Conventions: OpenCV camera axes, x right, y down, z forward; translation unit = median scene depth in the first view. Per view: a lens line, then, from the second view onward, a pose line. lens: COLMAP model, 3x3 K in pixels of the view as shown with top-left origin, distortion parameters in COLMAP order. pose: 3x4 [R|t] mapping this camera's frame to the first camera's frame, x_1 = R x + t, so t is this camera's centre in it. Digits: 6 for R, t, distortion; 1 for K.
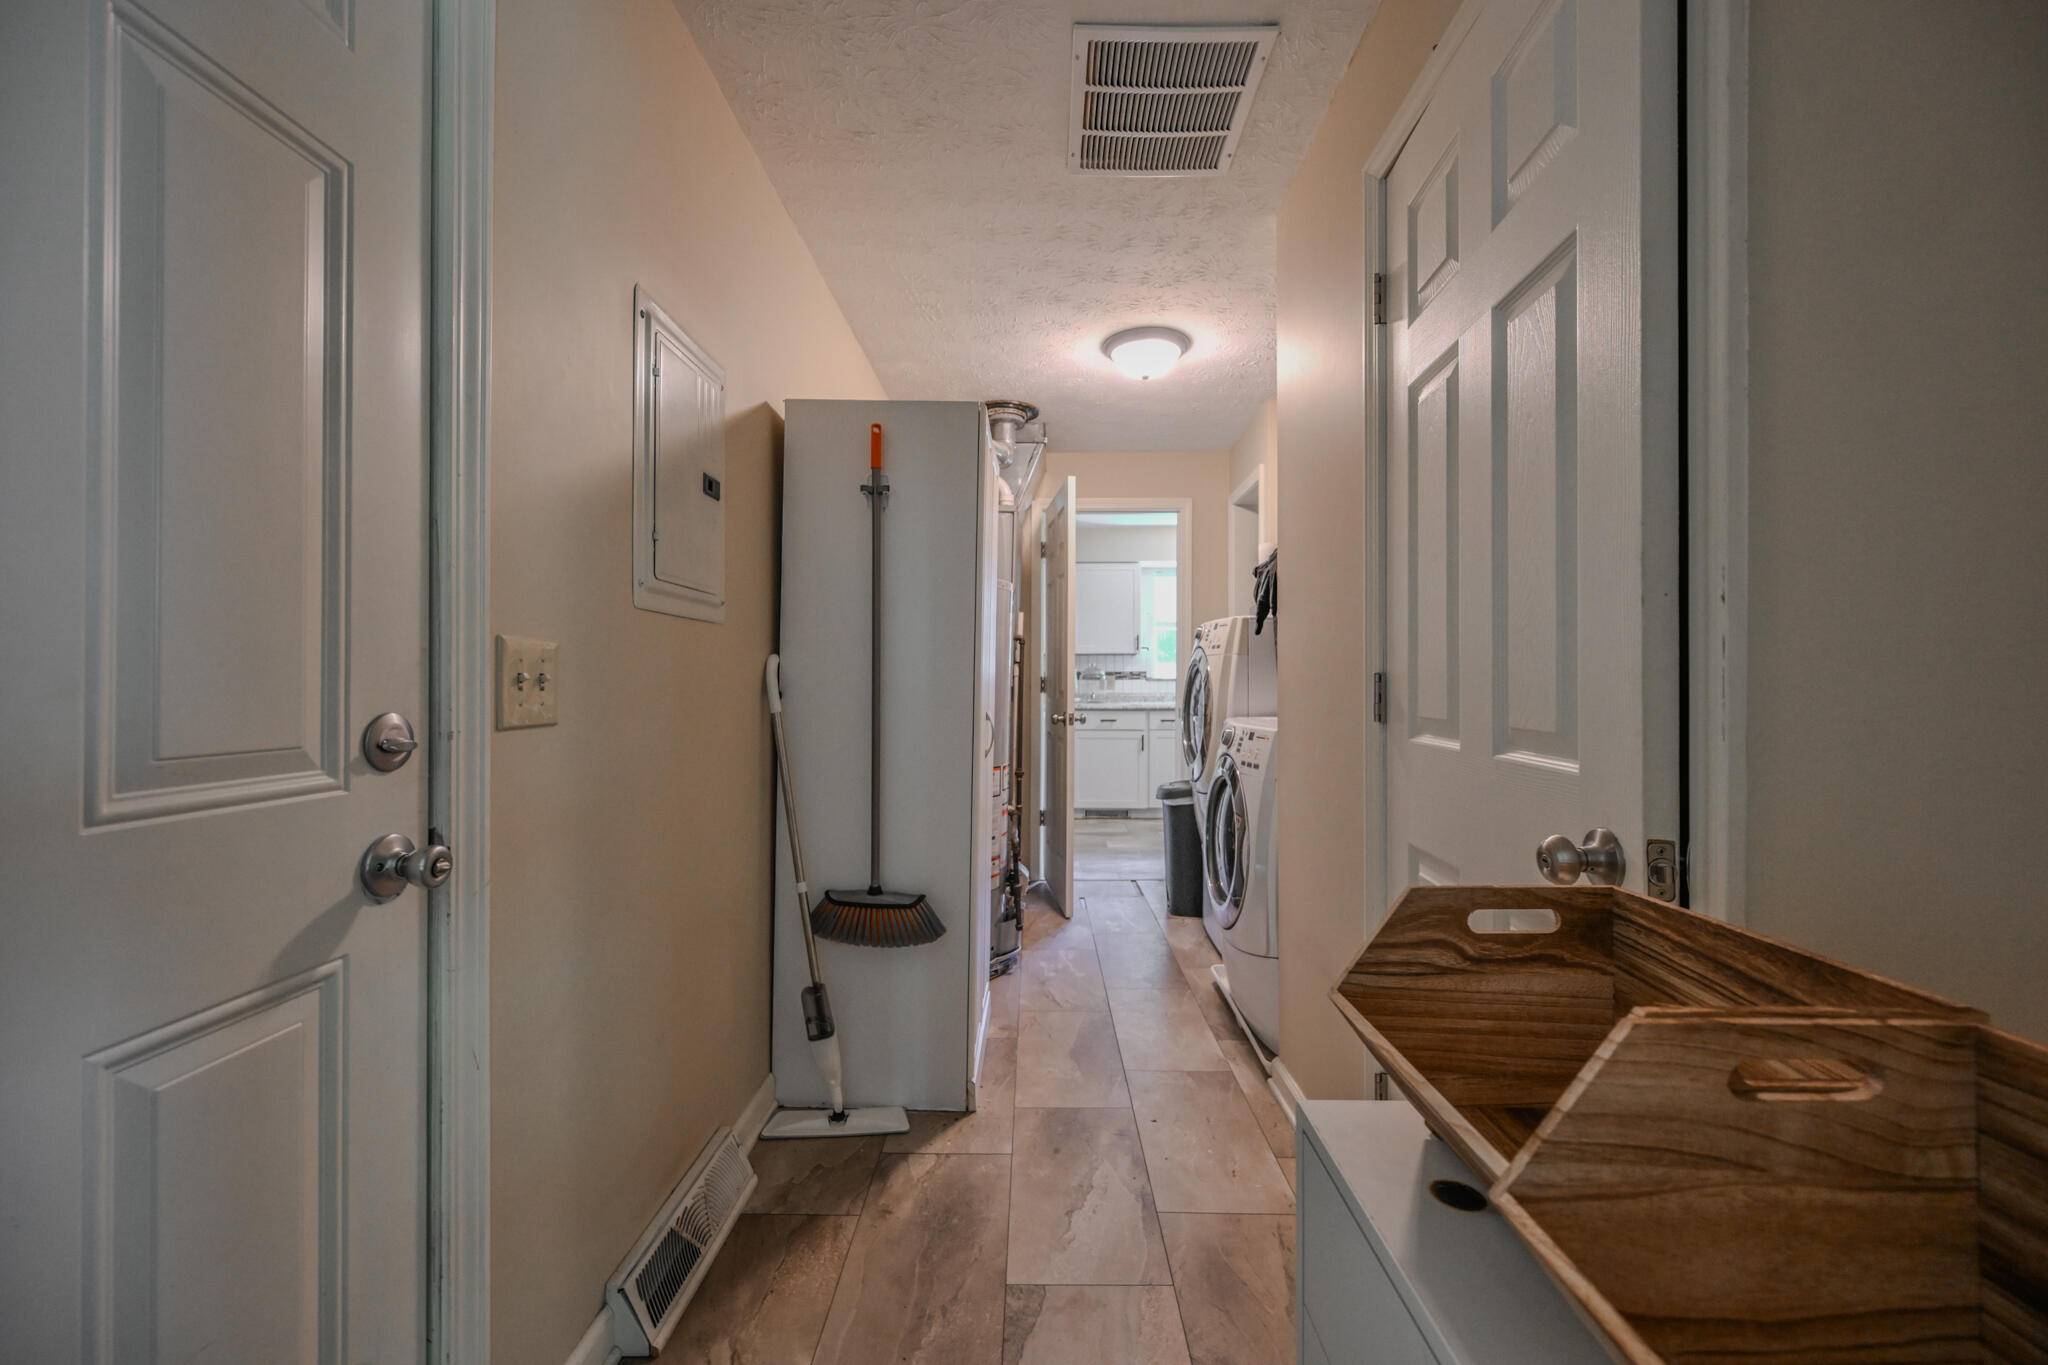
lens RADIAL K [[819.2, 0, 1030.0], [0, 819.2, 676.0], [0, 0, 1]] dist [-0.000281, 0.000513]
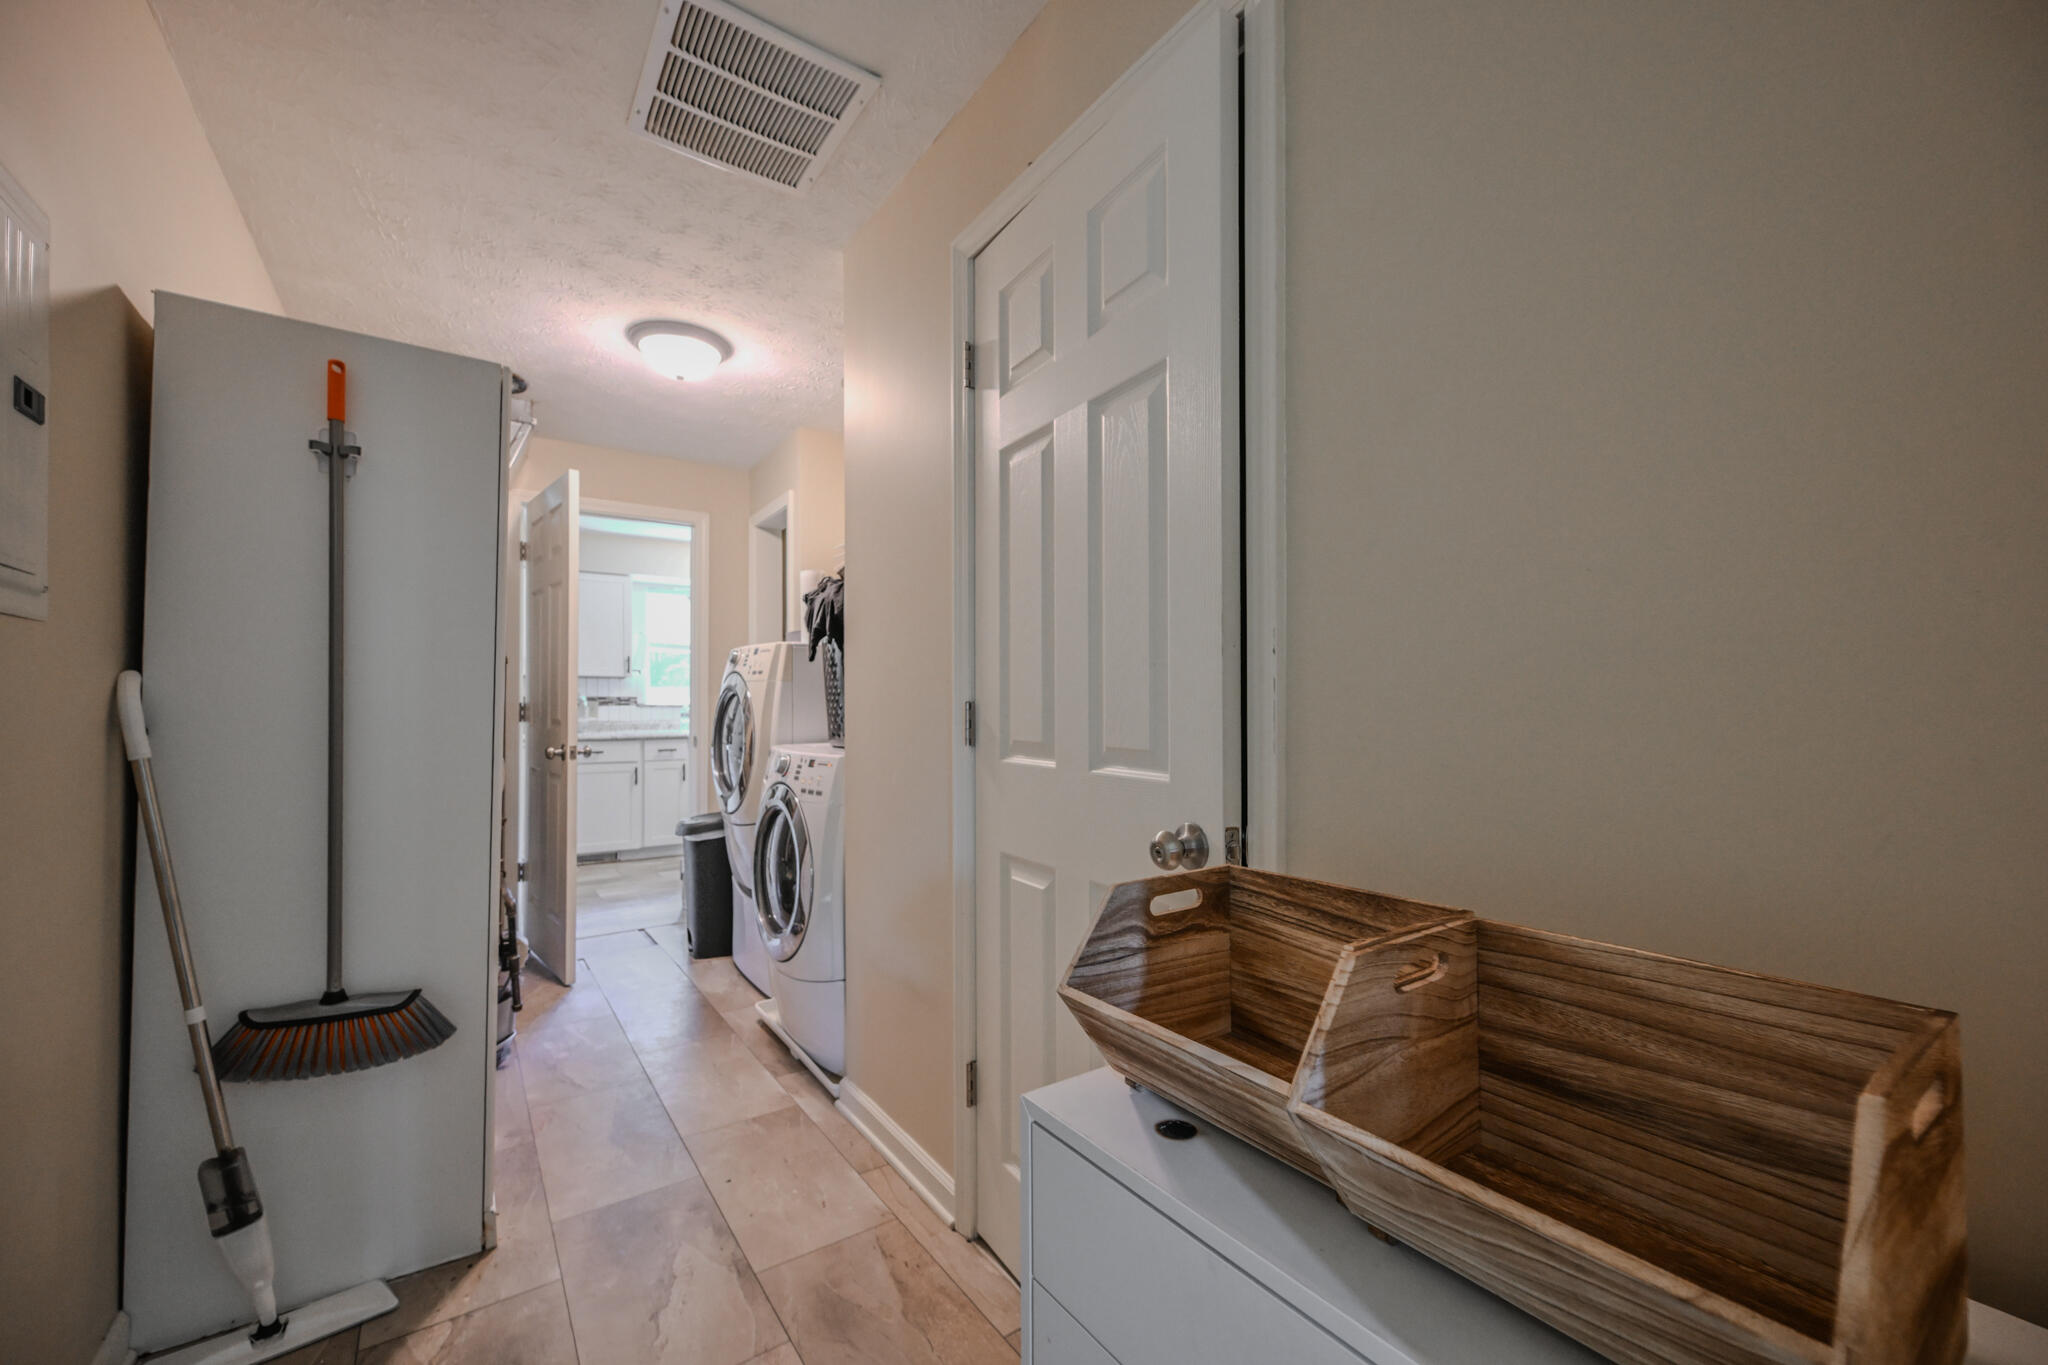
lens RADIAL K [[819.2, 0, 1029.4], [0, 819.2, 695.6], [0, 0, 1]] dist [-0.000281, 0.000513]
pose [[0.807181, 0.004824, 0.590285, -0.125619], [-0.001130, 0.999977, -0.006627, -0.003269], [-0.590303, 0.004682, 0.807168, 0.043537]]
